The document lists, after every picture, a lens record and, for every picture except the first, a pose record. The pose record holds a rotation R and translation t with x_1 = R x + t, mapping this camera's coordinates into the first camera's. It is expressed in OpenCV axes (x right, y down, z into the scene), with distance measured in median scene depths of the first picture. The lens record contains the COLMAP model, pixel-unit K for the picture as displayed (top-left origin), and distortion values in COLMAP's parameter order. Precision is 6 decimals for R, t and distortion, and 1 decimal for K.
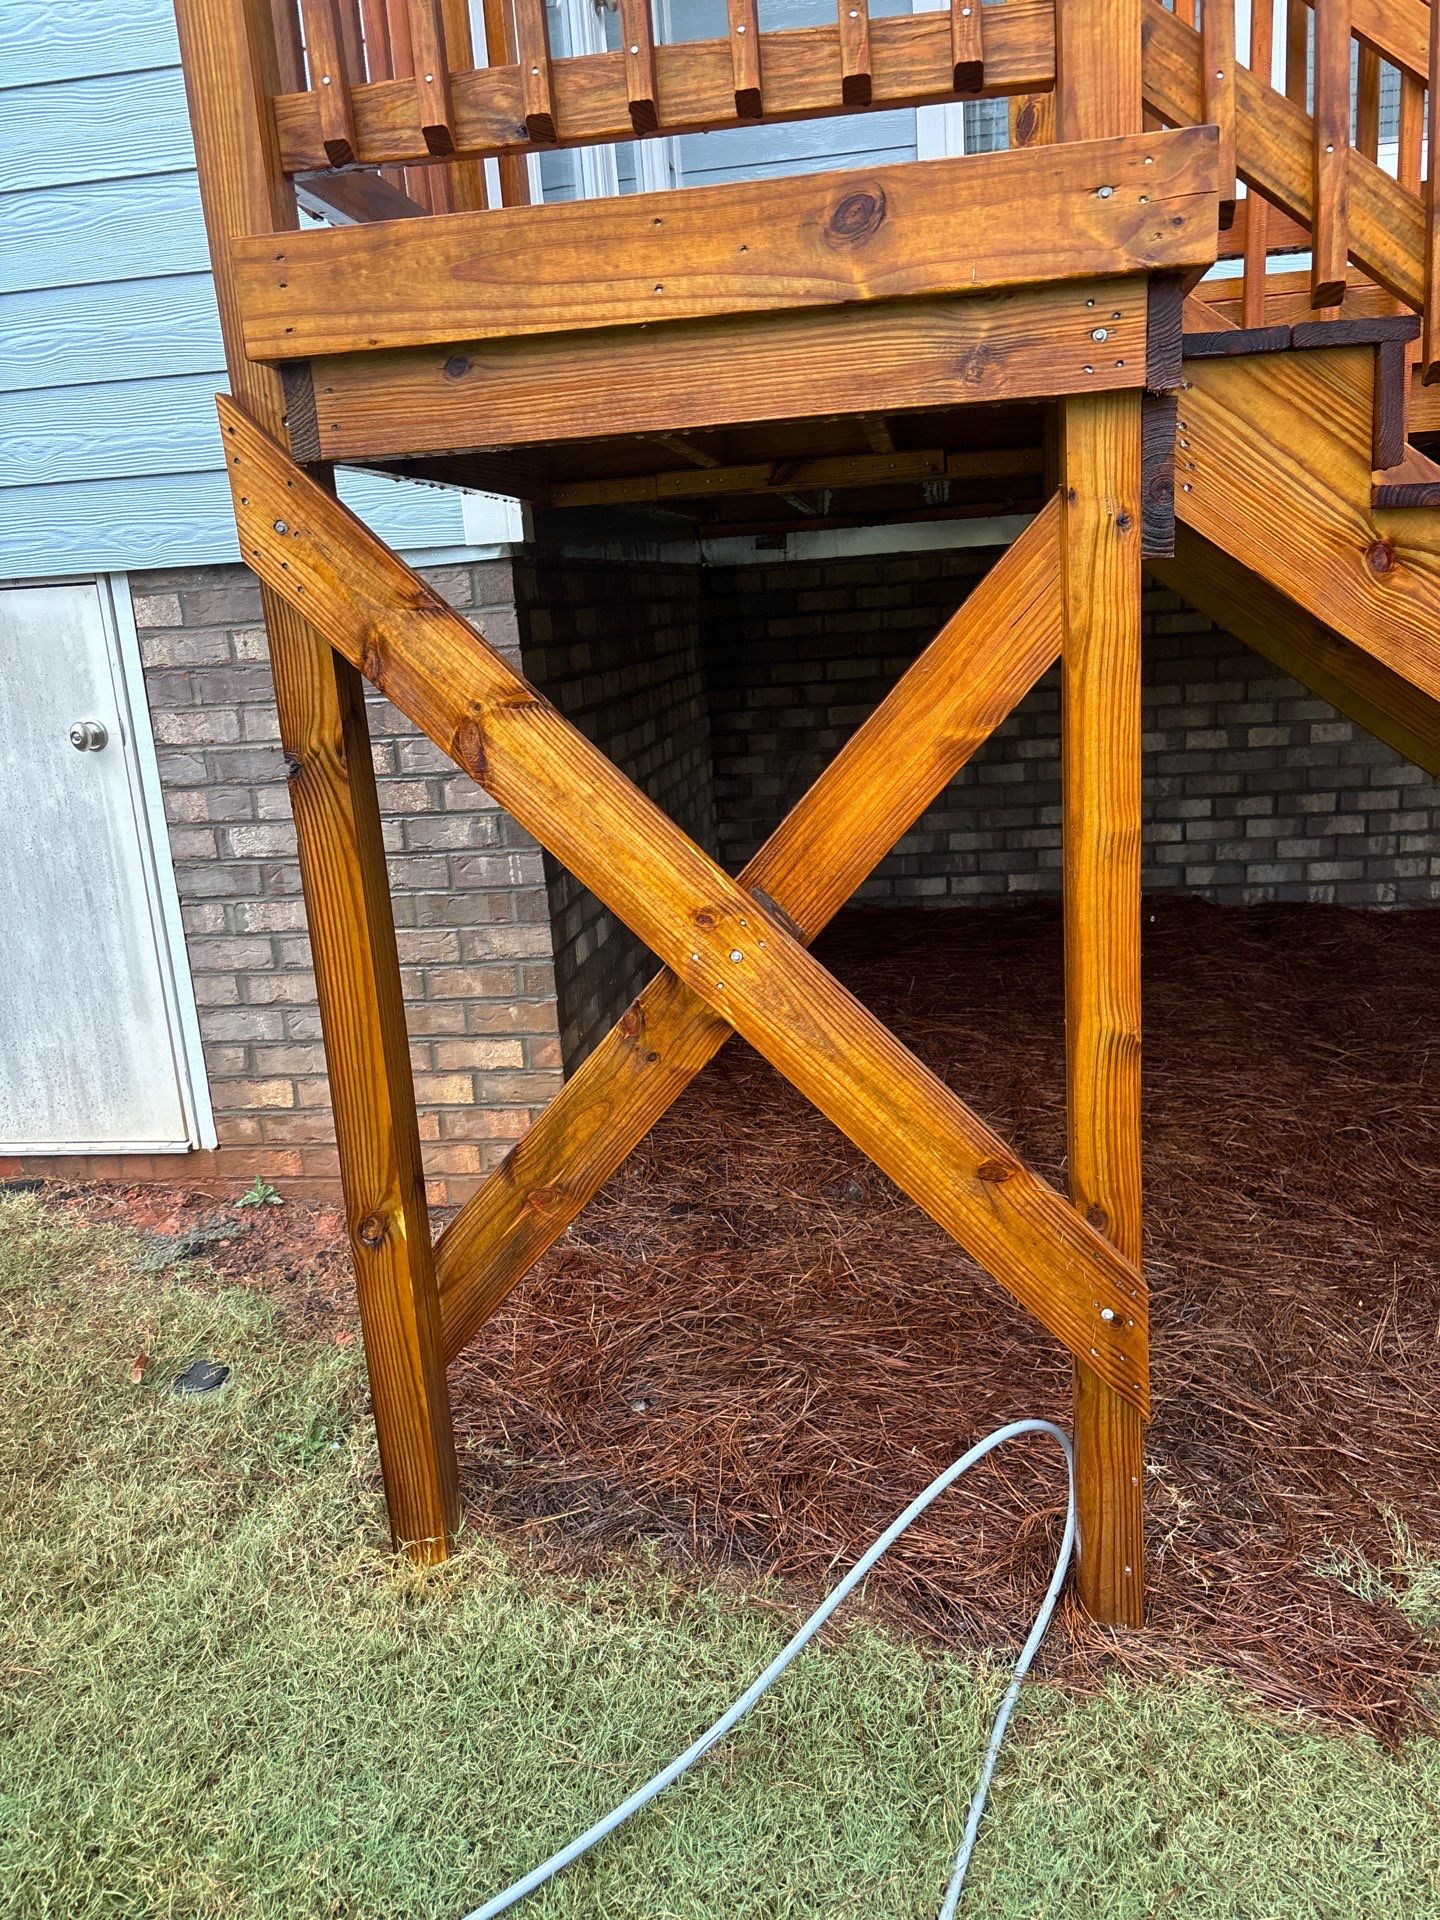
lens RADIAL K [[1429.3, 0, 725.6], [0, 1429.3, 944.5], [0, 0, 1]] dist [0.034875, -0.041697]
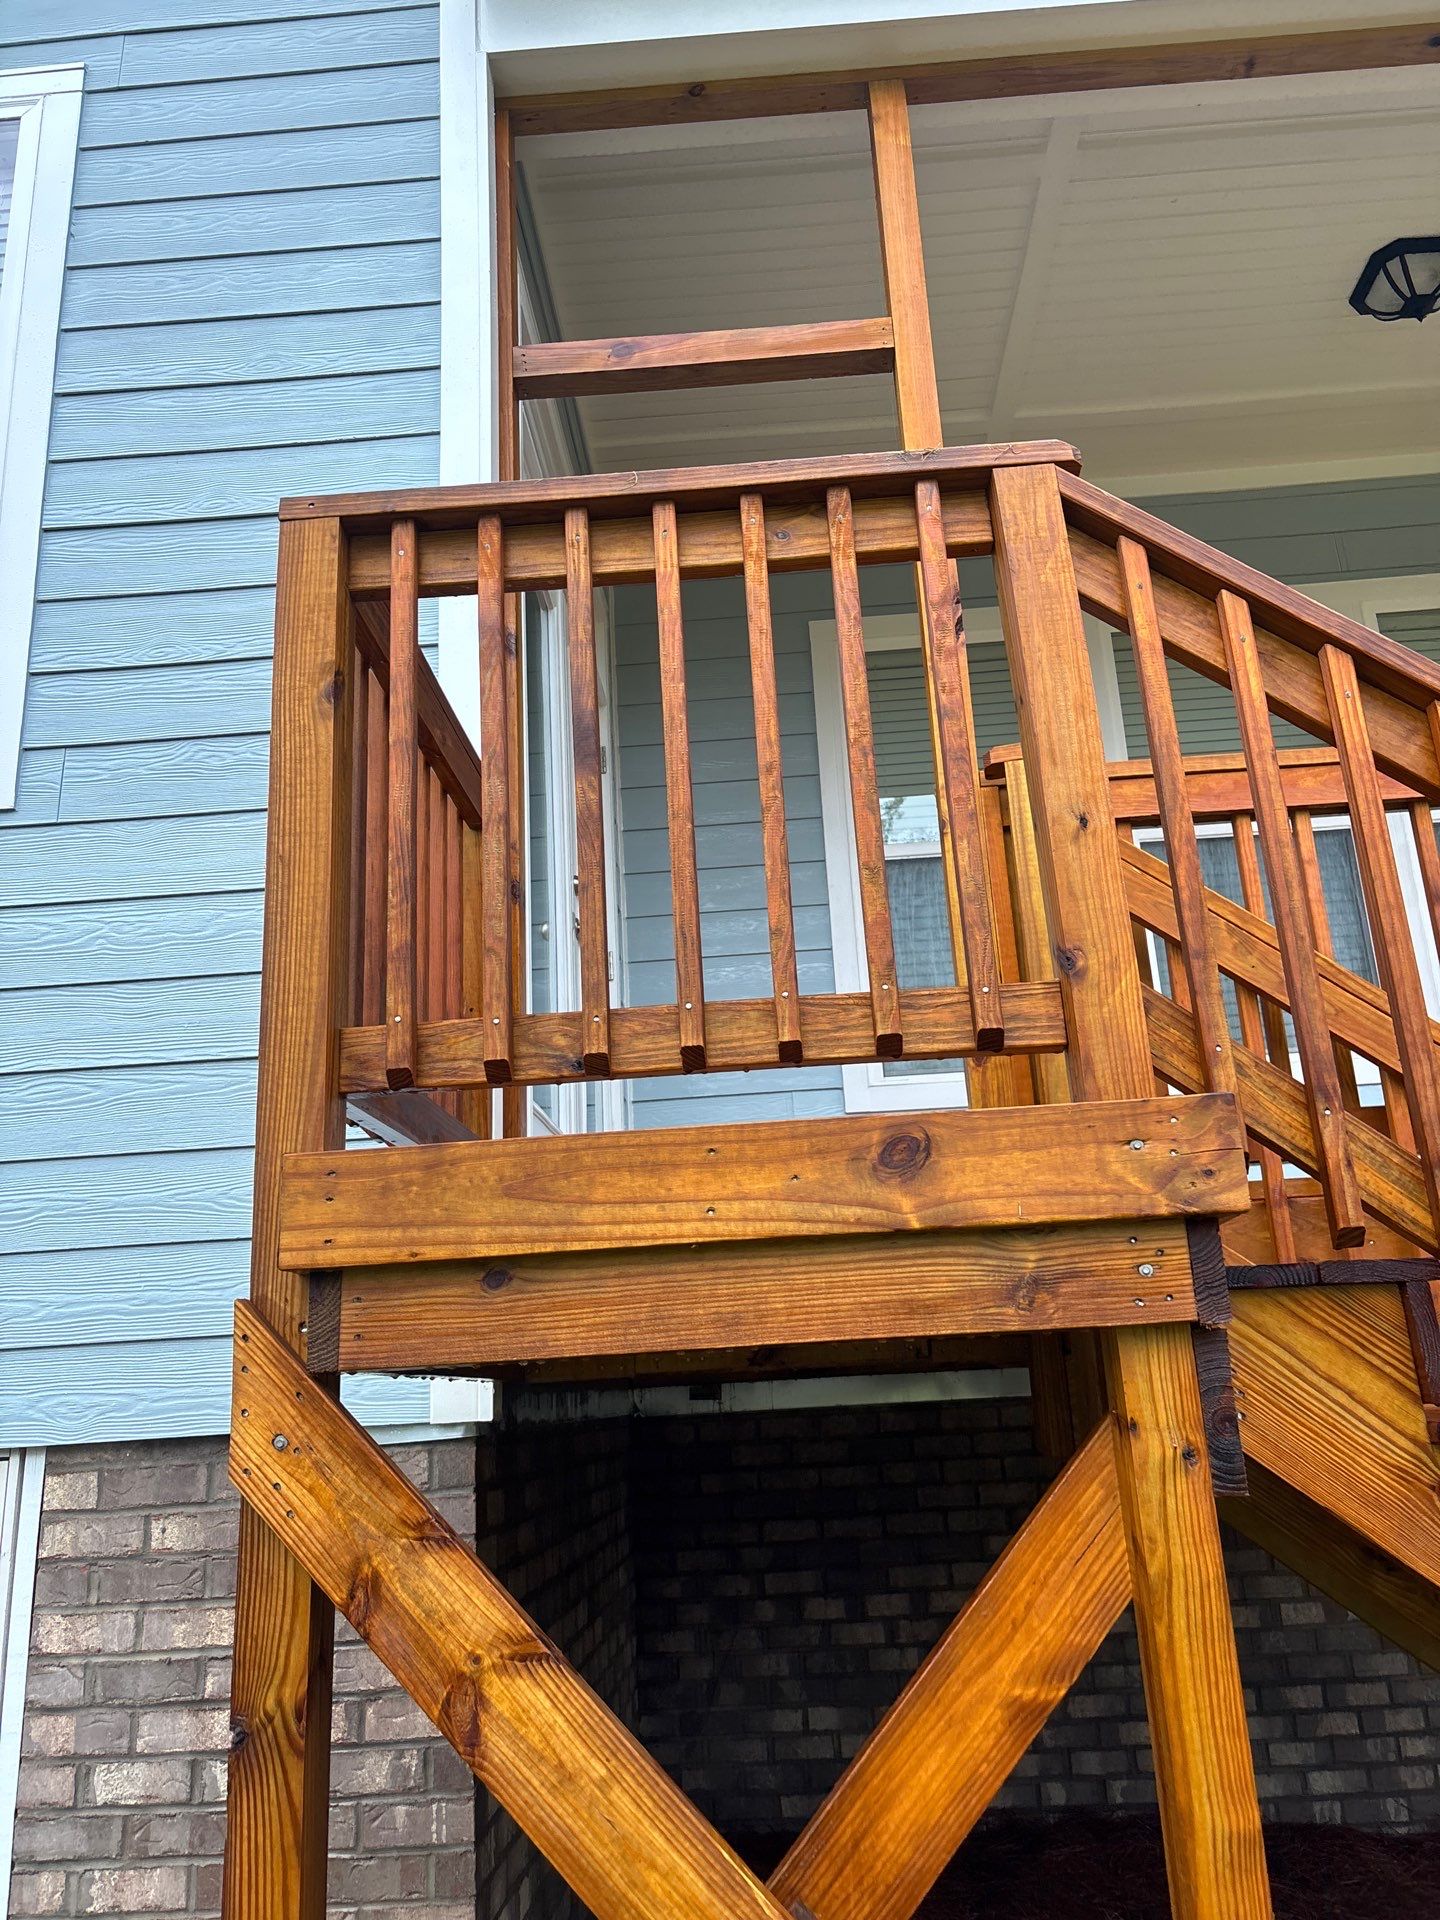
lens RADIAL K [[1429.3, 0, 725.6], [0, 1429.3, 965.0], [0, 0, 1]] dist [0.034875, -0.041697]
pose [[0.996444, 0.041670, 0.073226, -0.107785], [0.001874, 0.857955, -0.513721, -0.082430], [-0.084231, 0.512032, 0.854826, 0.047278]]
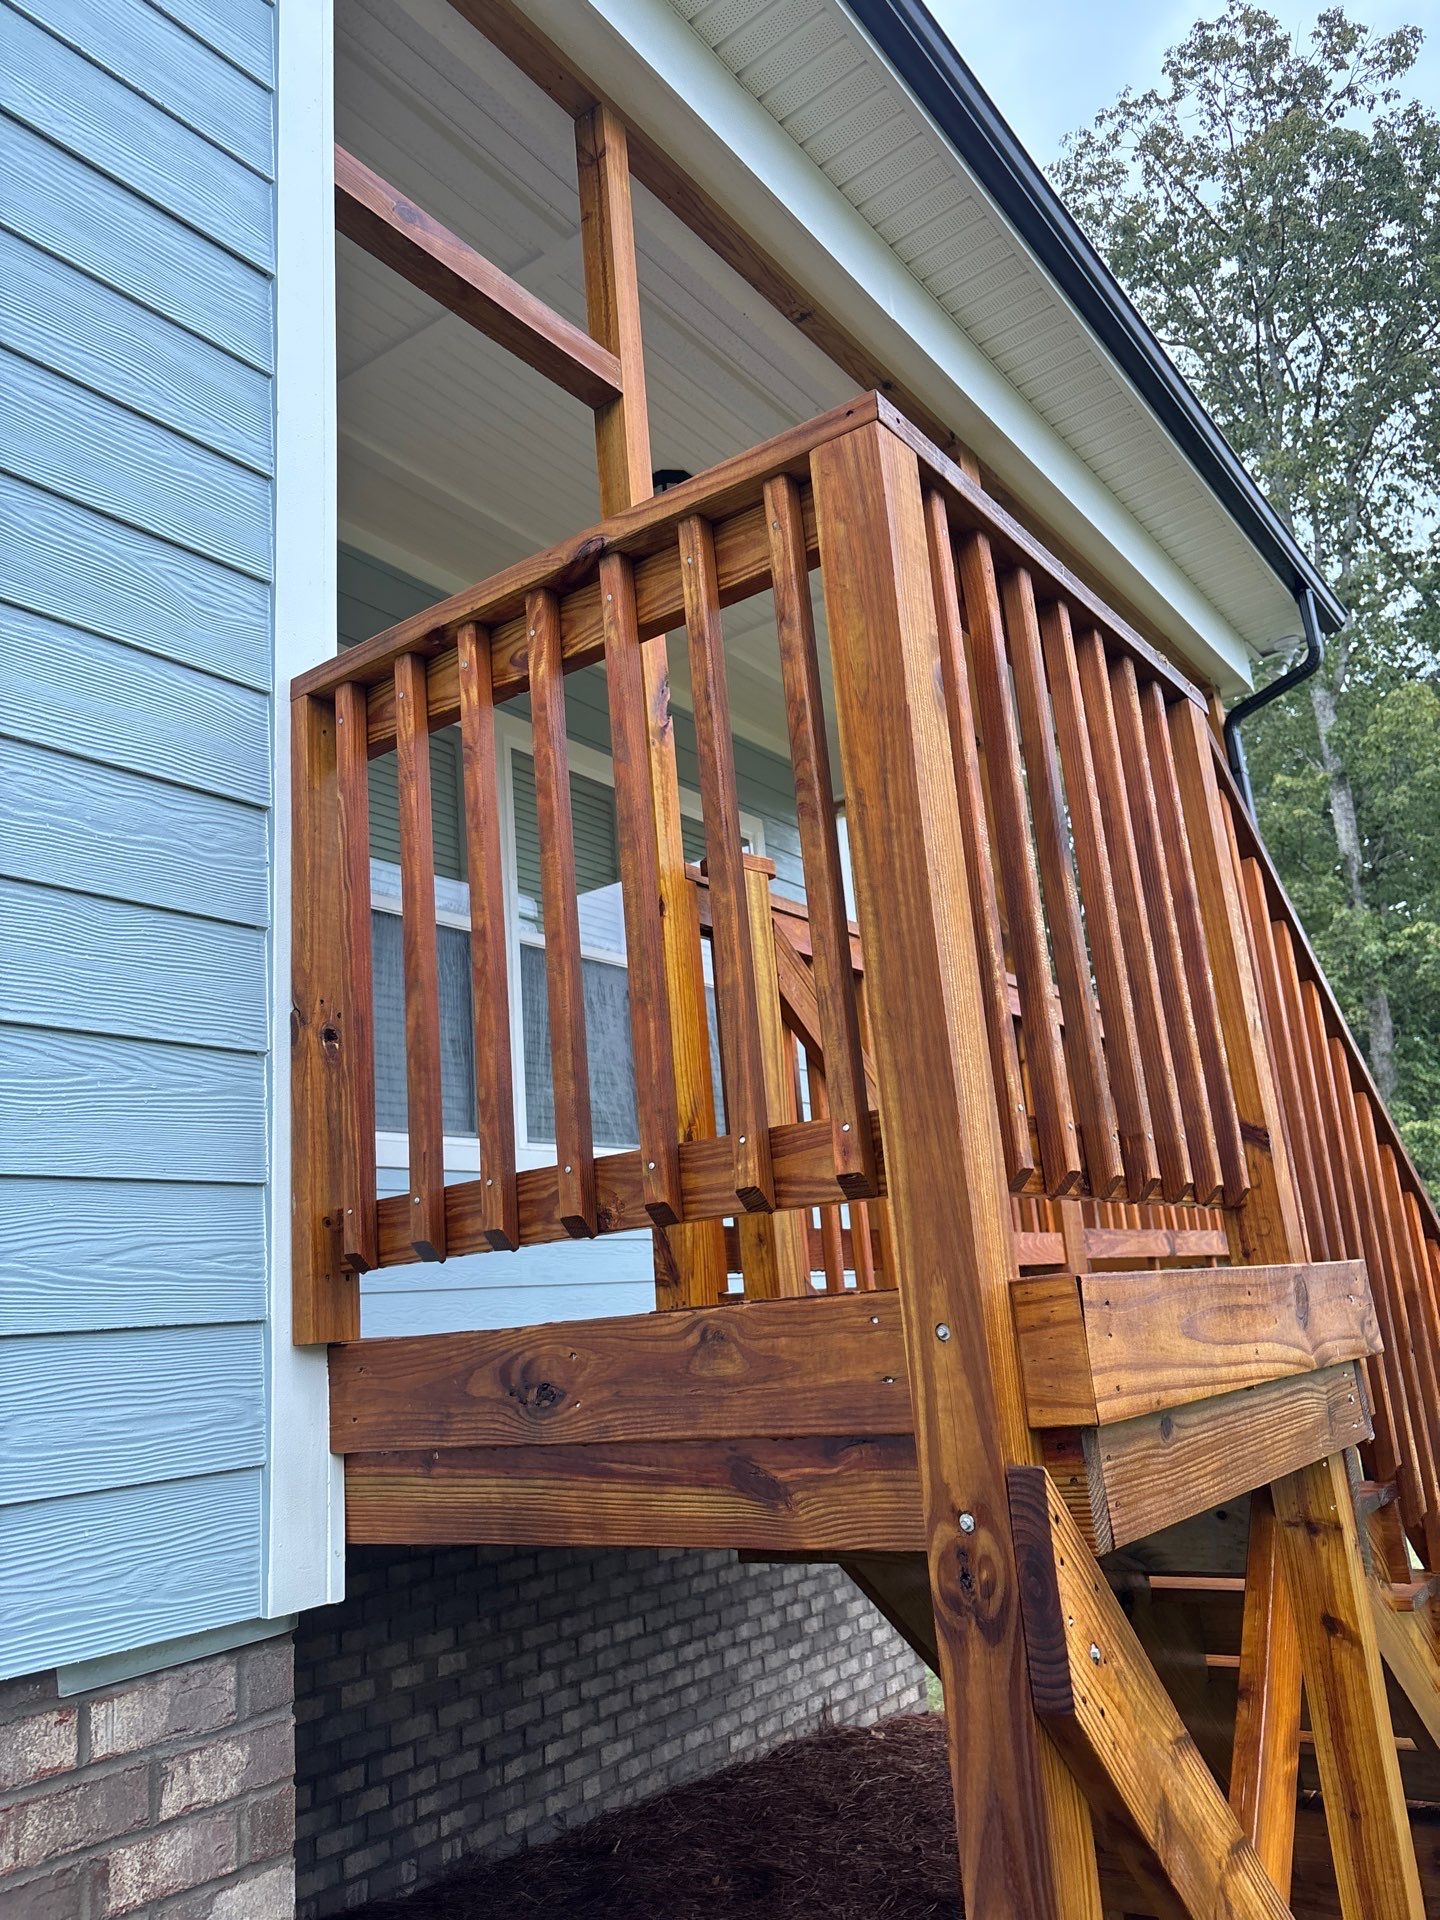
lens RADIAL K [[1429.3, 0, 714.0], [0, 1429.3, 966.1], [0, 0, 1]] dist [0.034875, -0.041697]
pose [[0.489913, 0.247886, 0.835786, -1.044843], [0.254586, 0.876247, -0.409118, -0.340405], [-0.833769, 0.413212, 0.366176, 0.754872]]
